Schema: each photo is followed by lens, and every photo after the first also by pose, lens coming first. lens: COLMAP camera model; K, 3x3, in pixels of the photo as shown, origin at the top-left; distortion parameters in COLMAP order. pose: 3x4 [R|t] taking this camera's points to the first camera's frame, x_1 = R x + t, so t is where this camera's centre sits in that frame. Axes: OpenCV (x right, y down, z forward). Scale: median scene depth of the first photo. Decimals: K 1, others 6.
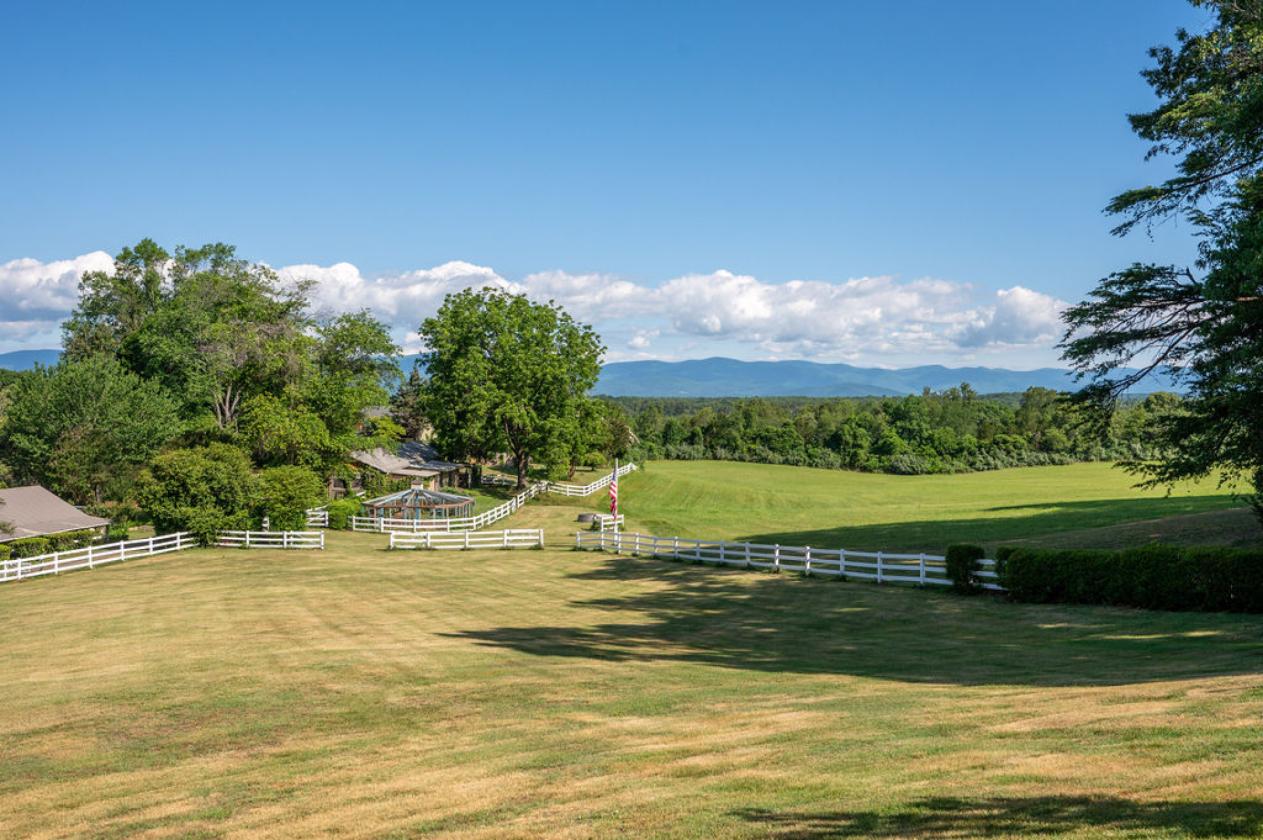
lens RADIAL K [[1076.4, 0, 629.6], [0, 1076.4, 416.5], [0, 0, 1]] dist [0.001158, -0.001380]
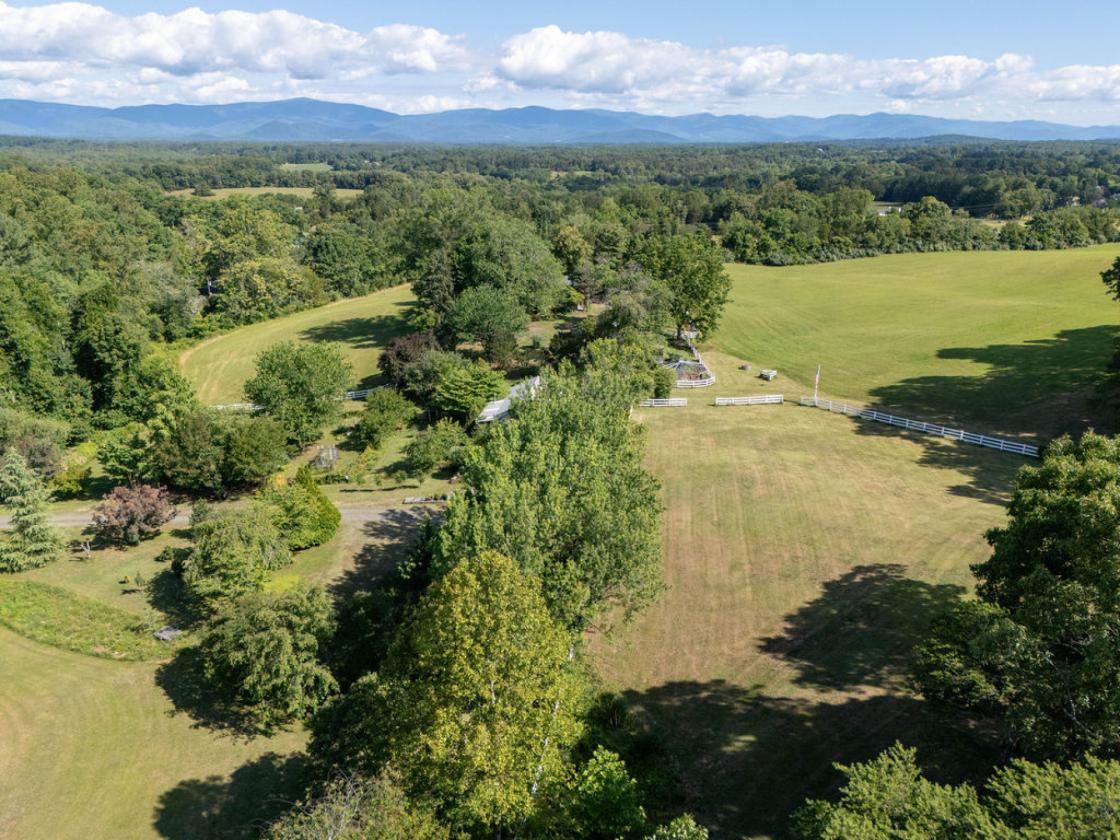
lens RADIAL K [[836.6, 0, 548.6], [0, 836.6, 392.9], [0, 0, 1]] dist [0.058575, -0.037939]
pose [[0.993855, -0.030032, 0.106537, -0.201395], [-0.000655, 0.960878, 0.276972, -0.103619], [-0.110687, -0.275340, 0.954953, -0.169876]]
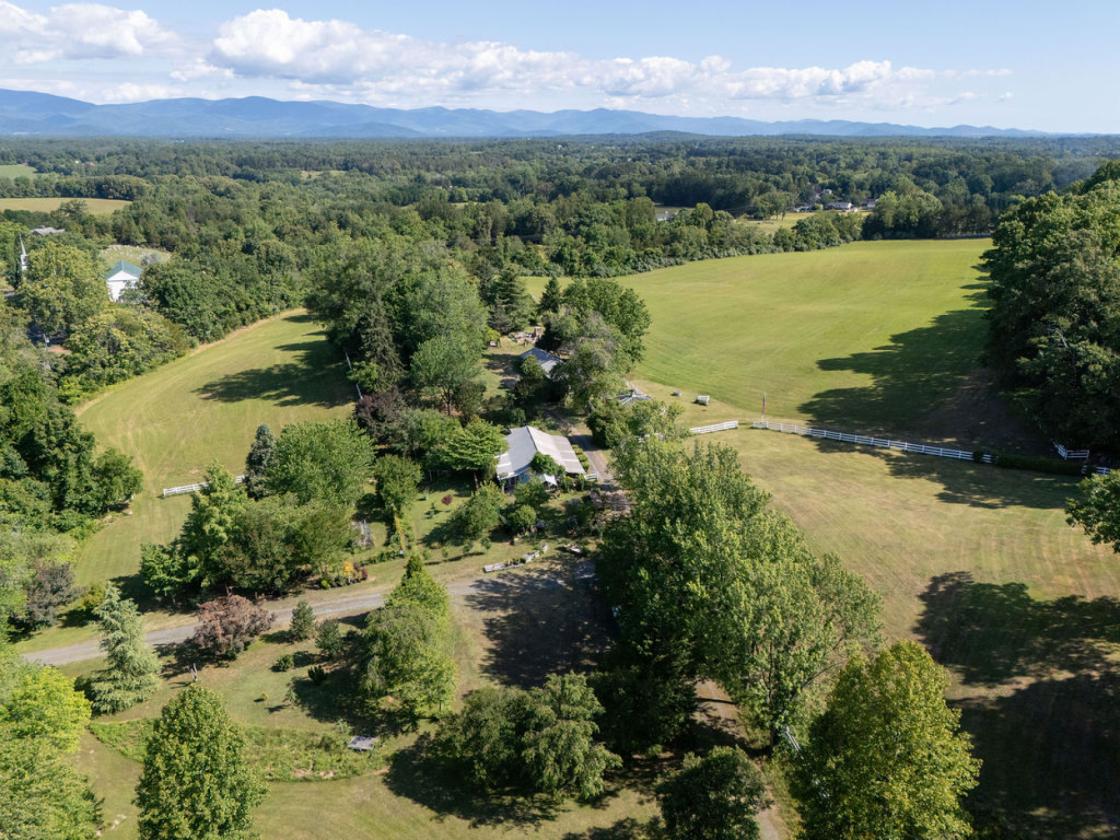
lens RADIAL K [[836.6, 0, 550.5], [0, 836.6, 423.9], [0, 0, 1]] dist [0.058575, -0.037939]
pose [[0.914358, -0.133877, 0.382134, -0.334272], [0.005974, 0.948116, 0.317868, -0.141055], [-0.404862, -0.288363, 0.867717, -0.151702]]
